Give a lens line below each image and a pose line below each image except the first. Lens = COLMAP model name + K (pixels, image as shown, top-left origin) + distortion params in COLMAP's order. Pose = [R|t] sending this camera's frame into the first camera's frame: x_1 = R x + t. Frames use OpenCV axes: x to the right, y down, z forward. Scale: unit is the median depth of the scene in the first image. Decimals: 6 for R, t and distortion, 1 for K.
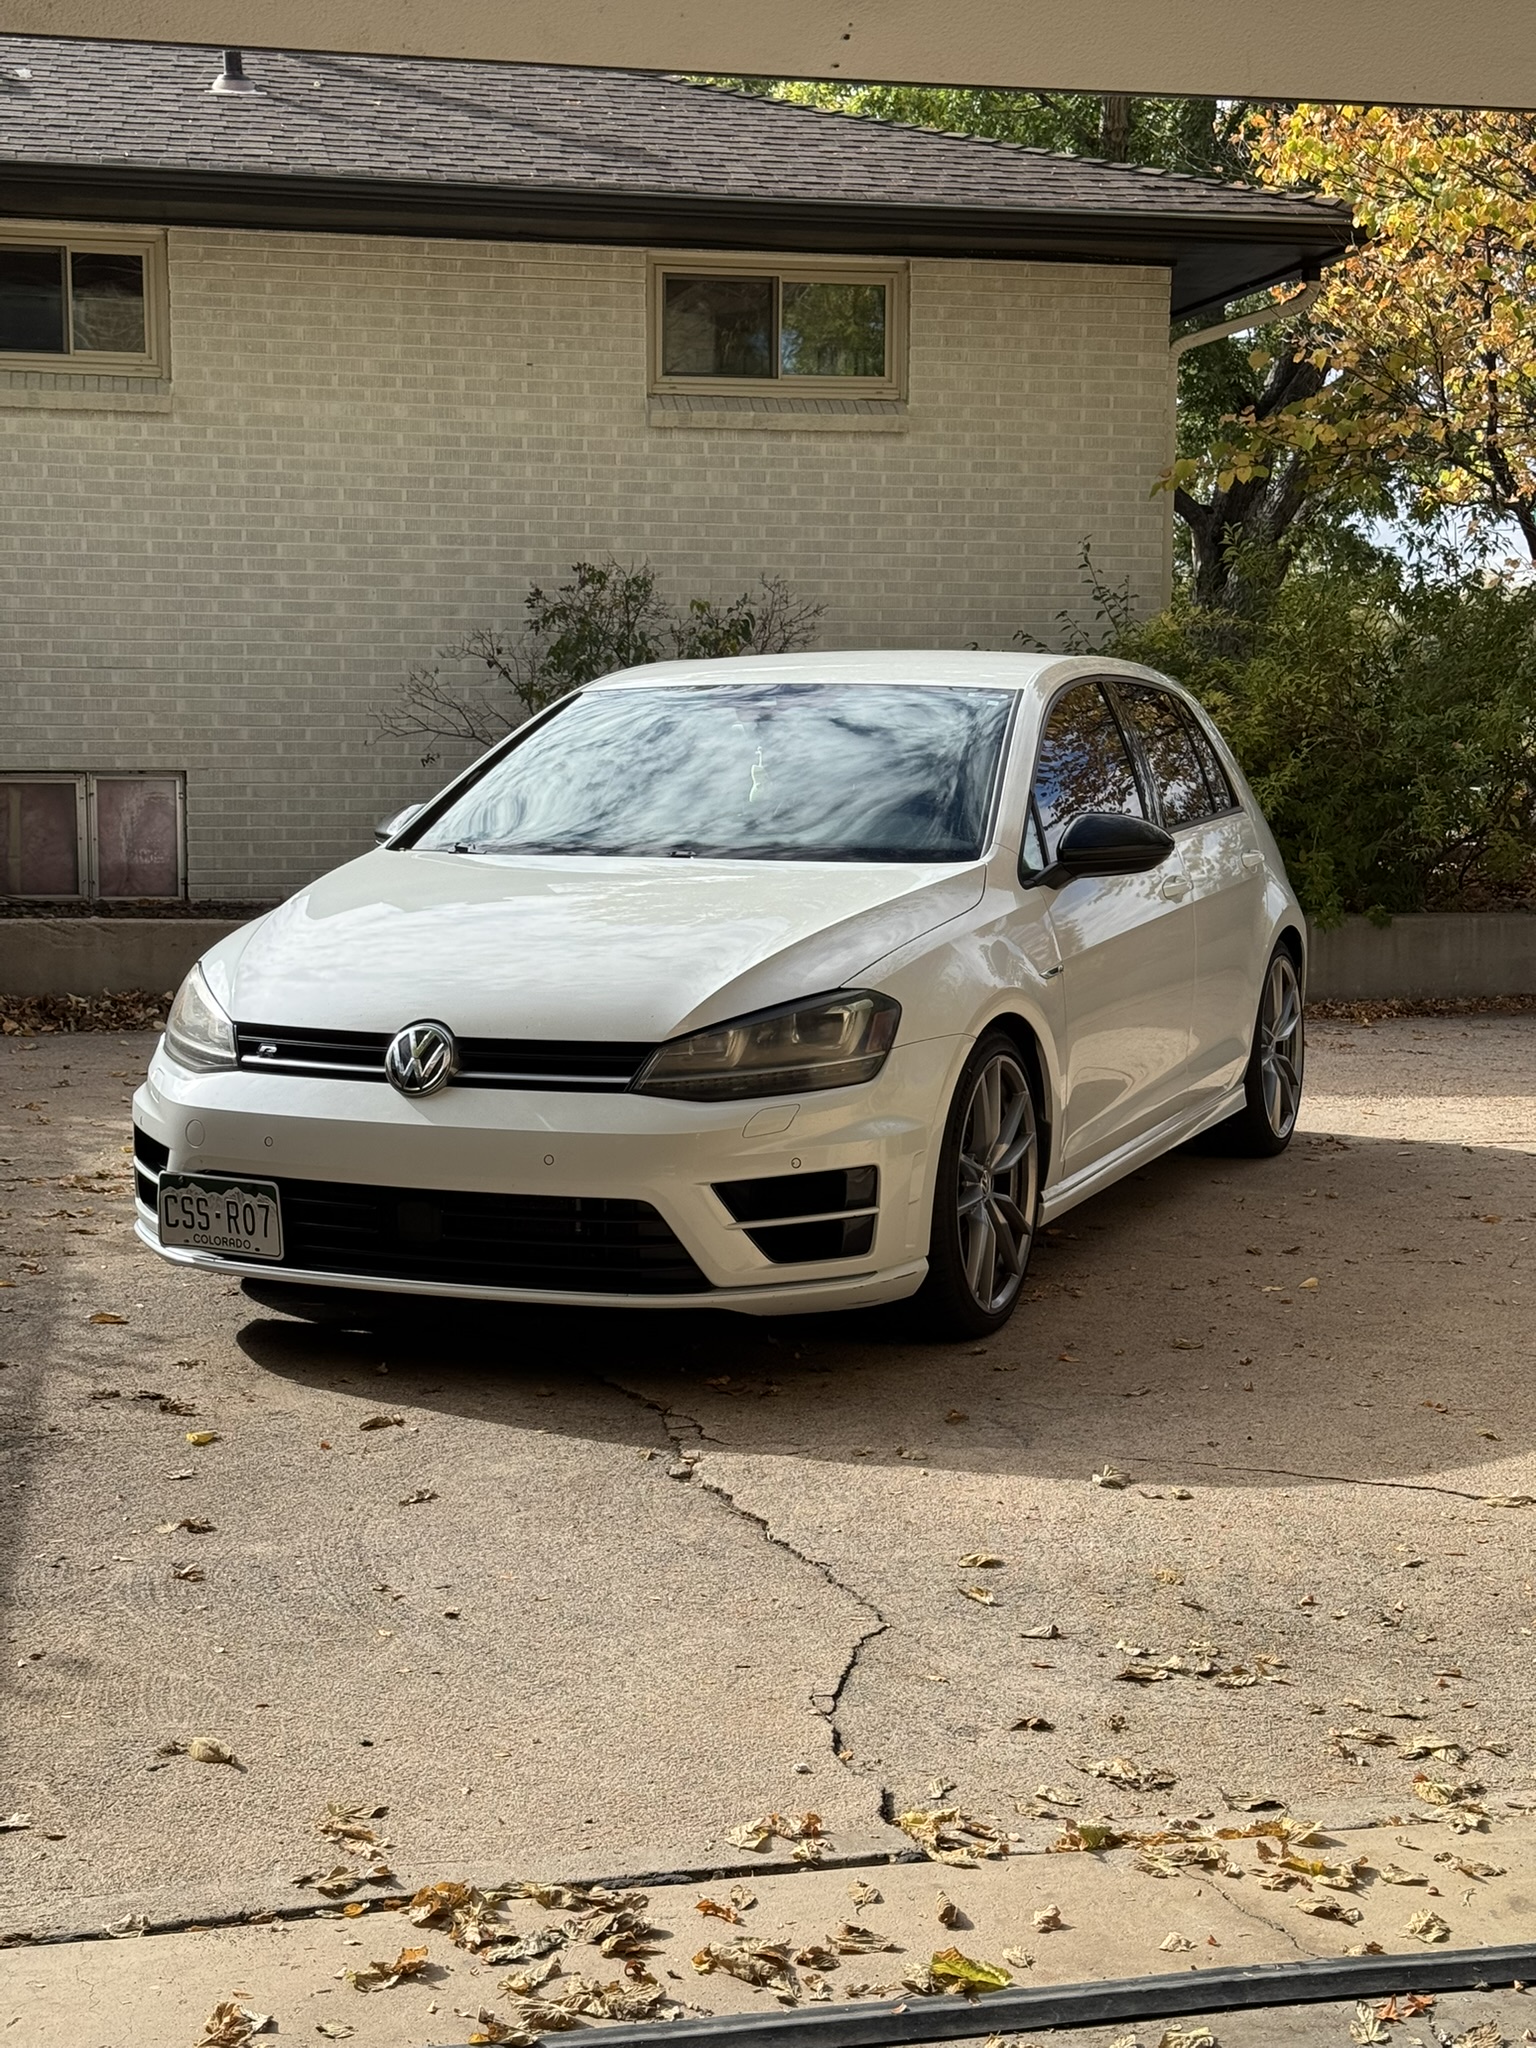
lens RADIAL K [[2915.4, 0, 768.8], [0, 2915.4, 1020.0], [0, 0, 1]] dist [0.129721, 0.000000]
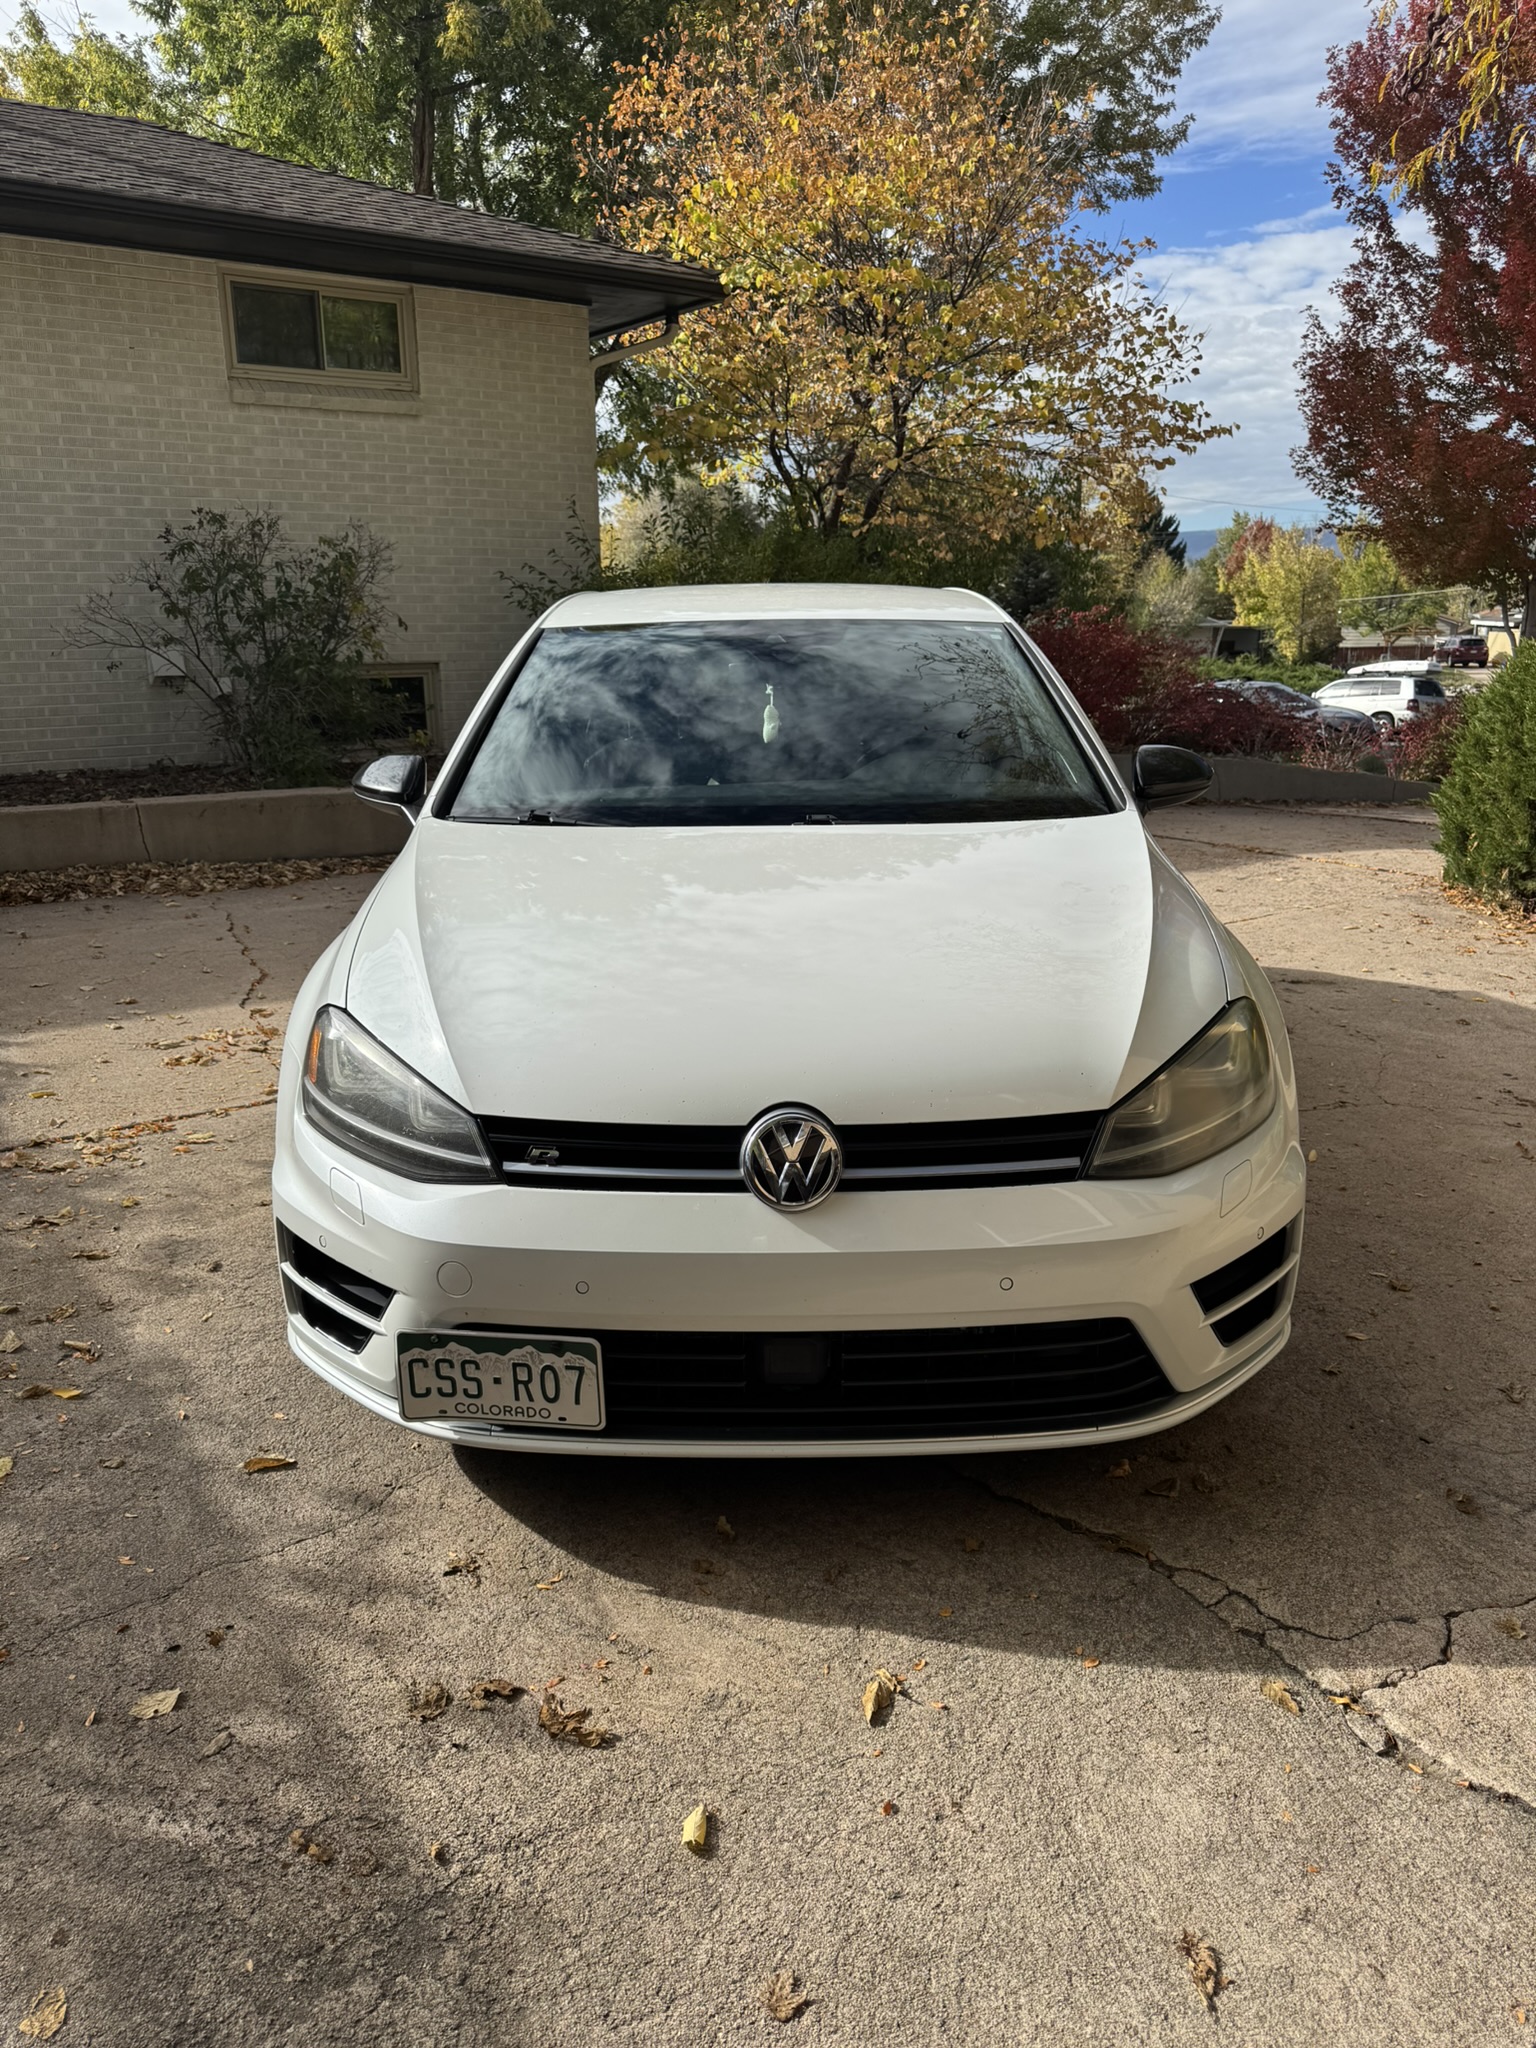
lens RADIAL K [[1472.6, 0, 770.3], [0, 1472.6, 1021.6], [0, 0, 1]] dist [0.017908, -0.022666]
pose [[0.920013, -0.114609, 0.374755, -0.101794], [0.049809, 0.982722, 0.178261, -0.034321], [-0.388710, -0.145336, 0.909825, 0.259561]]
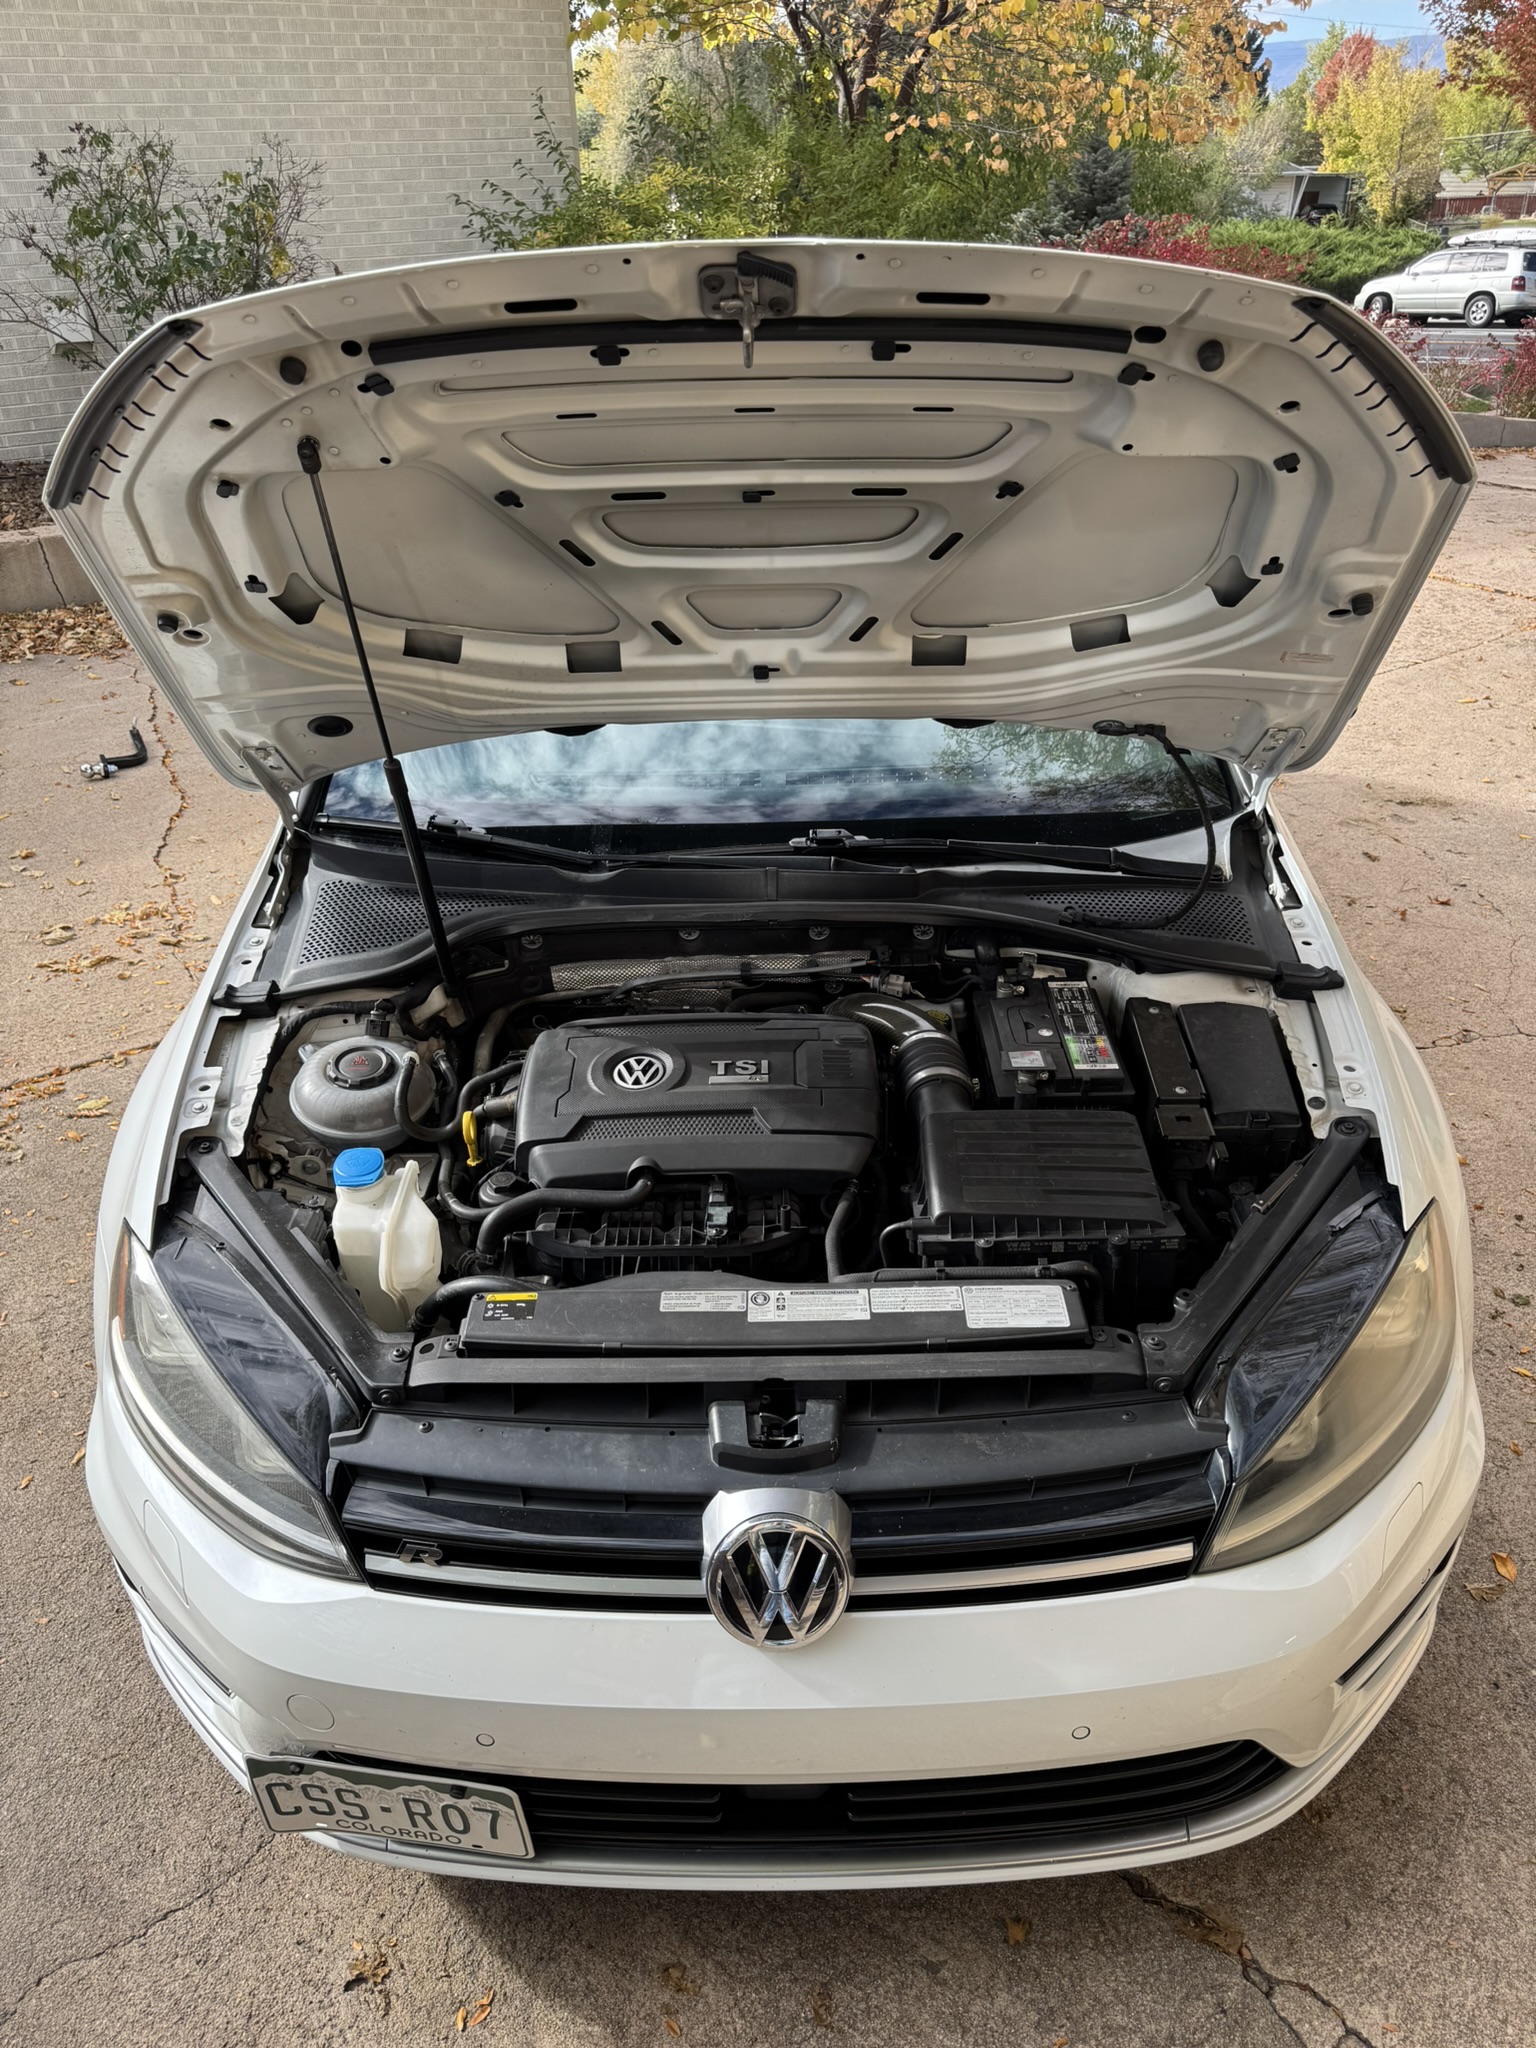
lens RADIAL K [[1472.6, 0, 786.5], [0, 1472.6, 1040.1], [0, 0, 1]] dist [0.017908, -0.022666]
pose [[0.921616, -0.218218, 0.320945, -0.070644], [0.061886, 0.899004, 0.433545, -0.072046], [-0.383138, -0.379700, 0.842041, 0.317640]]
